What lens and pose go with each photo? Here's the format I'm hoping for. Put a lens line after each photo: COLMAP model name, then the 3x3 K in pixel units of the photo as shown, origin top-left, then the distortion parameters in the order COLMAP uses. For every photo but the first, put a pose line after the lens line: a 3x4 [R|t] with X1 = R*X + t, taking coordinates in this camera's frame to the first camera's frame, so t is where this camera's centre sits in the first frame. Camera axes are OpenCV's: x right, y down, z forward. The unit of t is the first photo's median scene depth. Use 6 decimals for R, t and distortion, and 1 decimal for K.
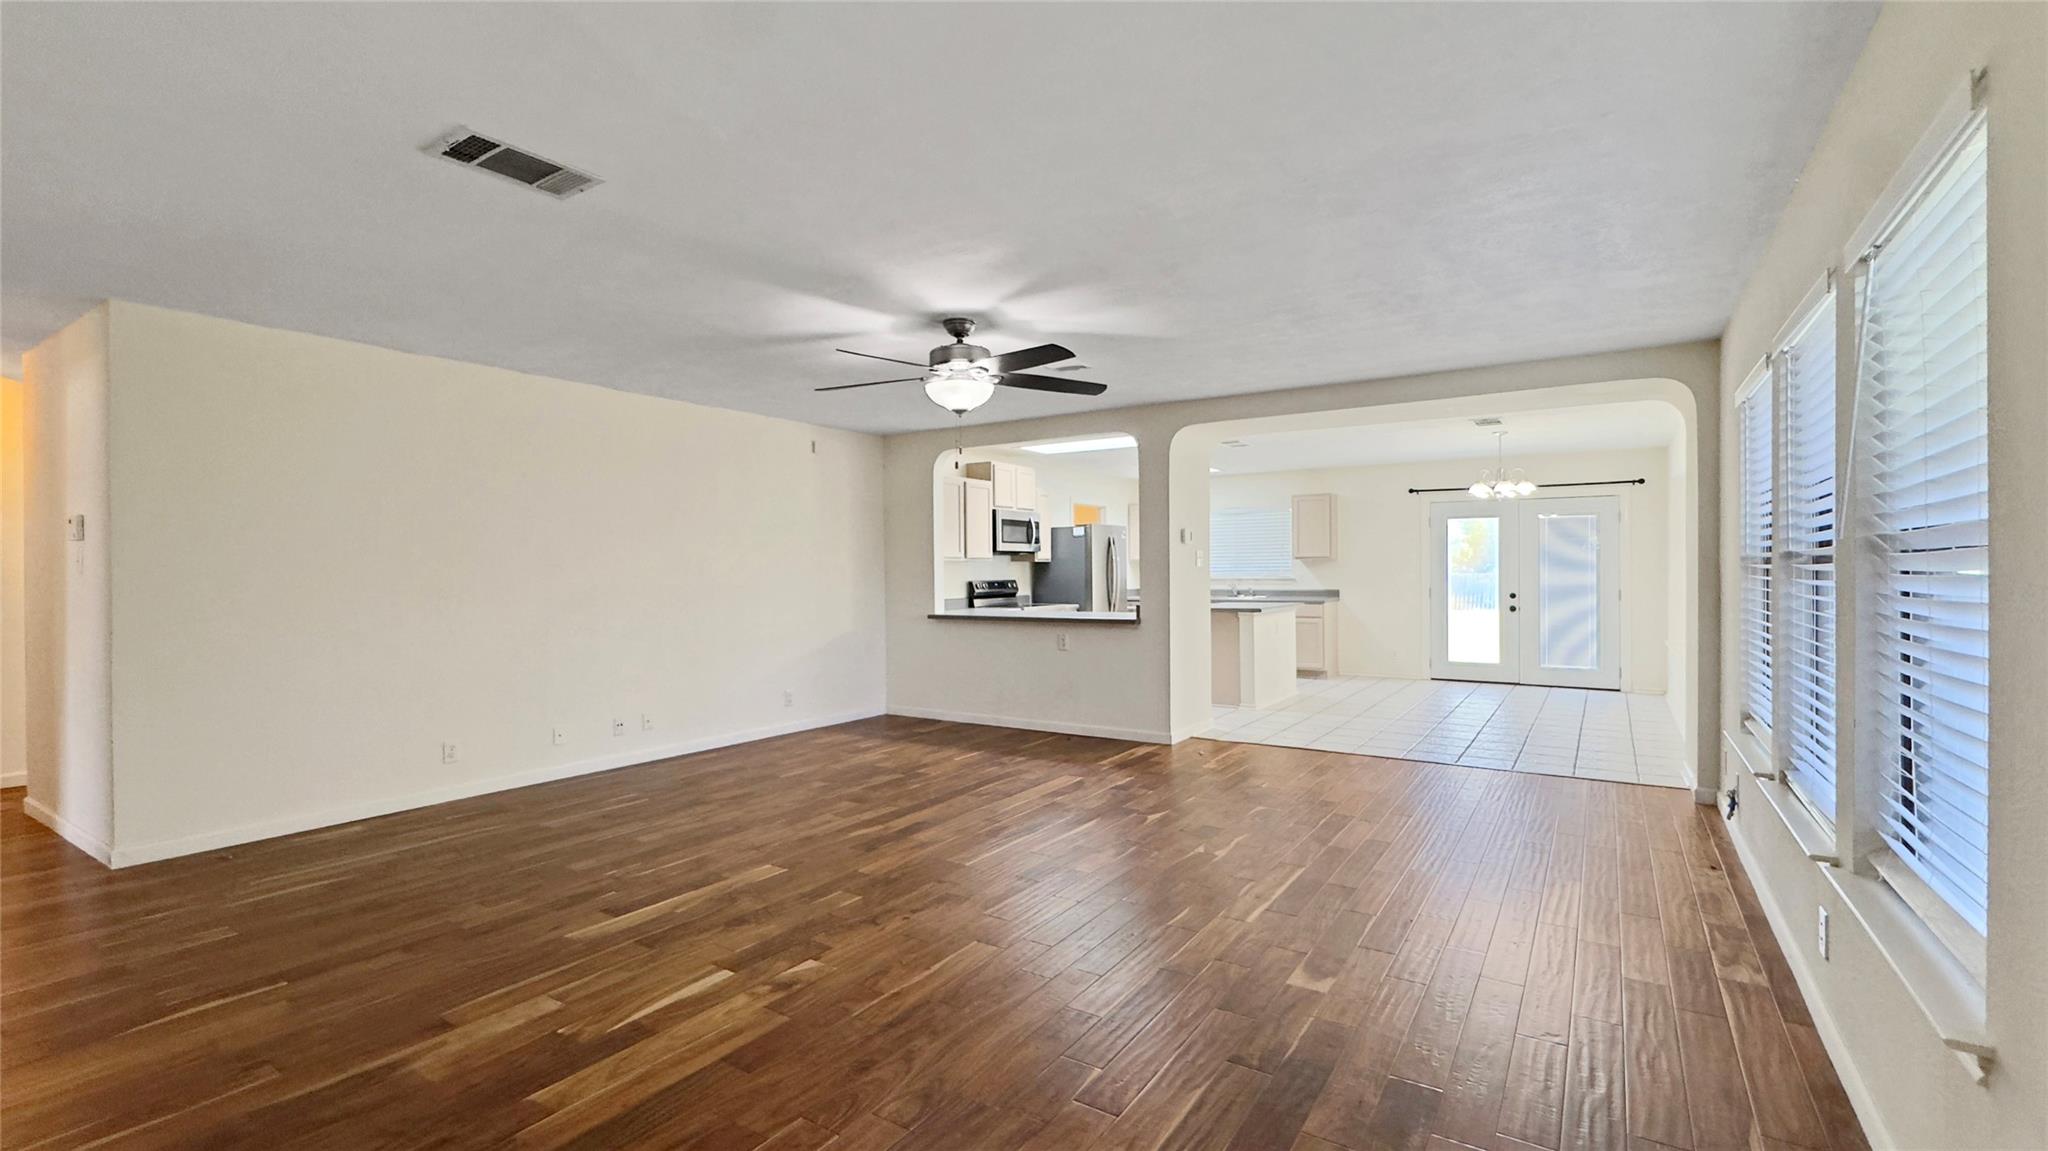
lens RADIAL K [[884.6, 0, 1016.7], [0, 884.6, 576.3], [0, 0, 1]] dist [-0.000713, -0.000021]
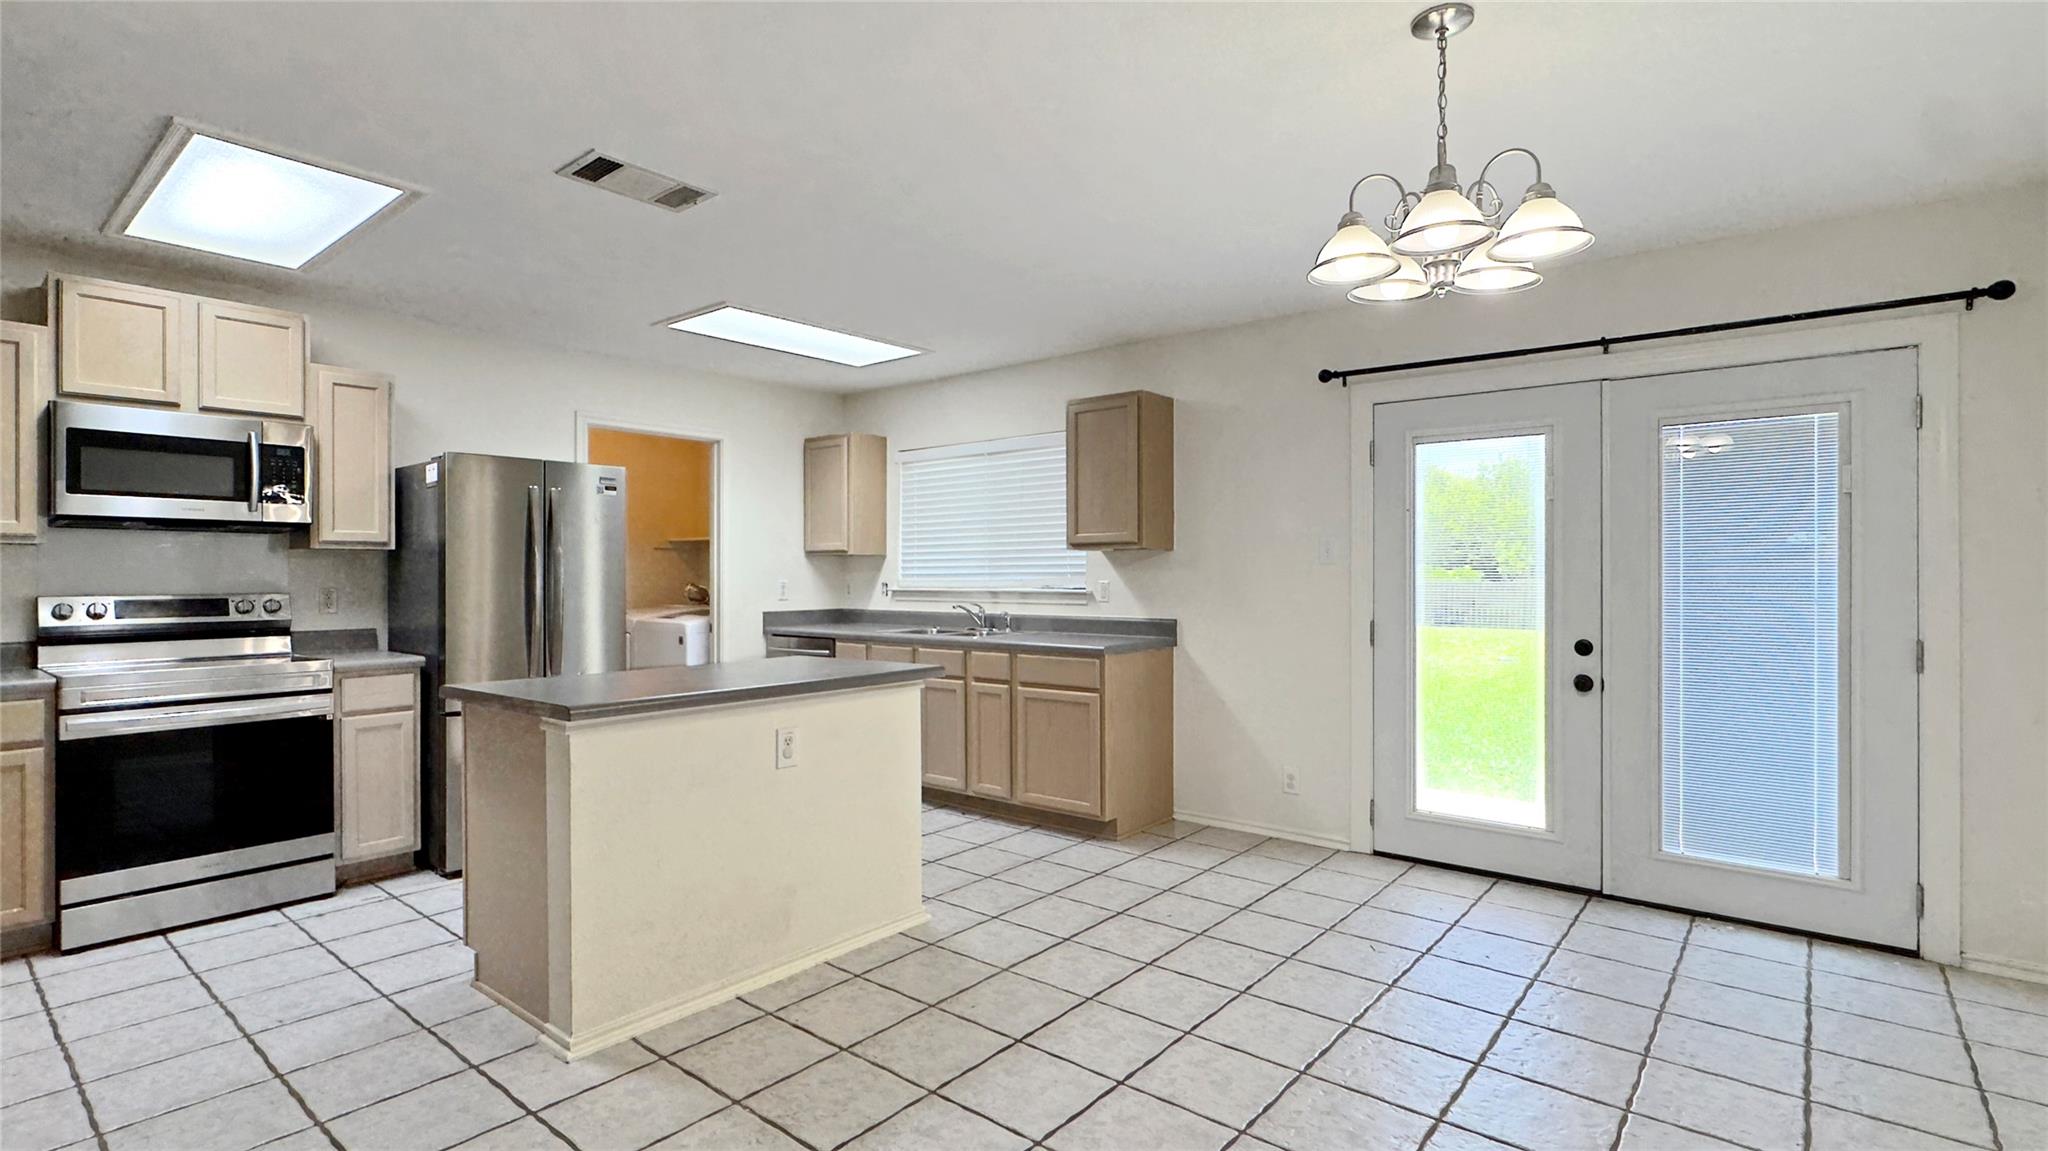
lens RADIAL K [[957.6, 0, 1019.1], [0, 957.6, 573.7], [0, 0, 1]] dist [0.000205, -0.000896]
pose [[0.994480, 0.005682, -0.104775, 0.814789], [-0.006348, 0.999962, -0.006023, -0.009389], [0.104737, 0.006655, 0.994478, 1.284692]]
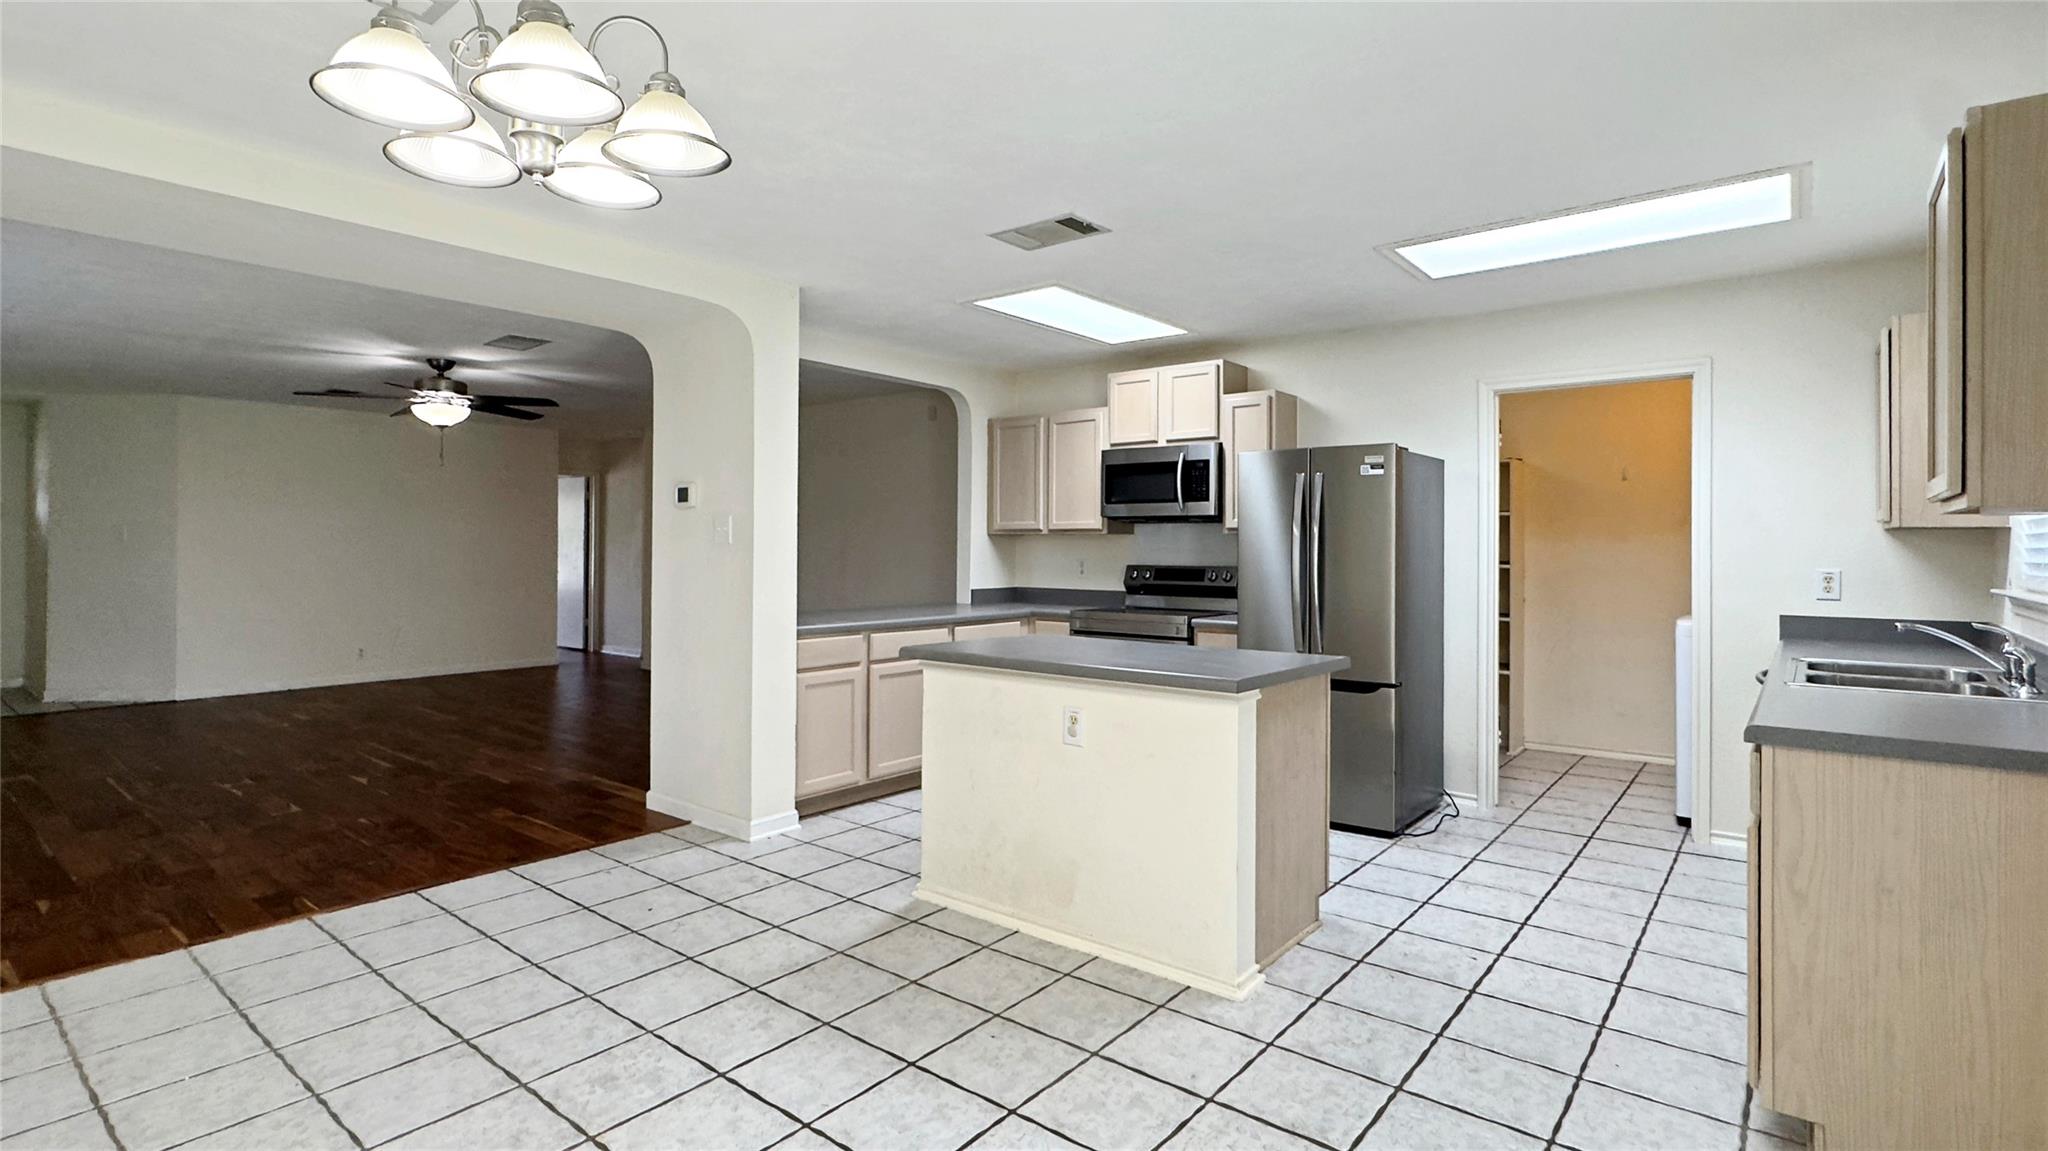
lens RADIAL K [[974.2, 0, 1020.7], [0, 974.2, 538.2], [0, 0, 1]] dist [0.000205, -0.000049]
pose [[-0.090537, -0.000288, -0.995893, 1.283667], [-0.010526, 0.999944, 0.000667, -0.026598], [0.995838, 0.010543, -0.090535, 1.951986]]
